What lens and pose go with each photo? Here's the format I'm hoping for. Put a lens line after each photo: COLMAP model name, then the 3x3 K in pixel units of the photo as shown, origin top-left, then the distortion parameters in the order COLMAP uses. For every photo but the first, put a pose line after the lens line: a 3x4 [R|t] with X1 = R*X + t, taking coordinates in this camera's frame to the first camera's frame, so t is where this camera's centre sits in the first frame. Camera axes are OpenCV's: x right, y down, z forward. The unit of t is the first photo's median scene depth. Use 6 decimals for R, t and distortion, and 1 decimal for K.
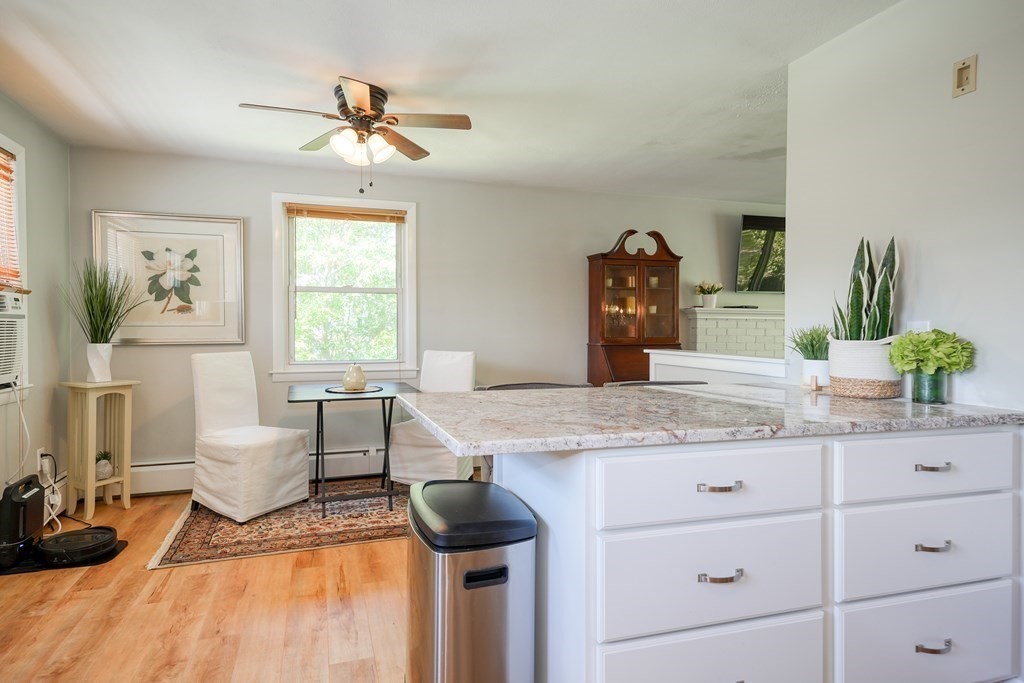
lens RADIAL K [[560.7, 0, 510.5], [0, 560.7, 332.6], [0, 0, 1]] dist [0.030089, -0.002193]
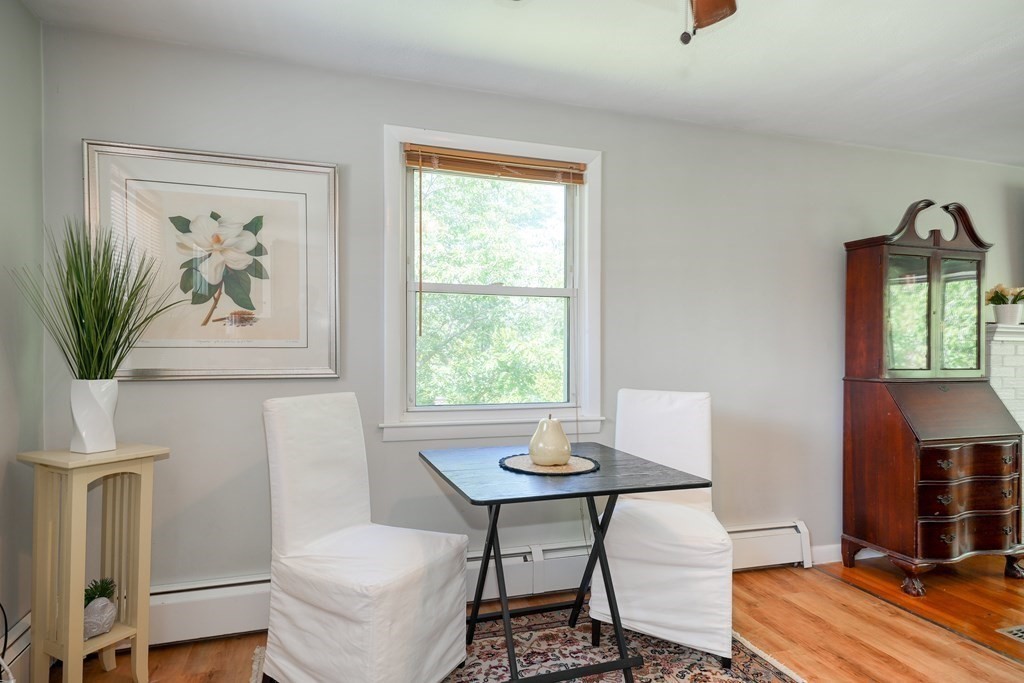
lens RADIAL K [[560.7, 0, 509.6], [0, 560.7, 356.2], [0, 0, 1]] dist [0.030089, -0.002193]
pose [[0.999958, 0.006415, -0.006559, -0.302420], [-0.006407, 0.999979, 0.001153, -0.005316], [0.006566, -0.001111, 0.999978, 0.429950]]
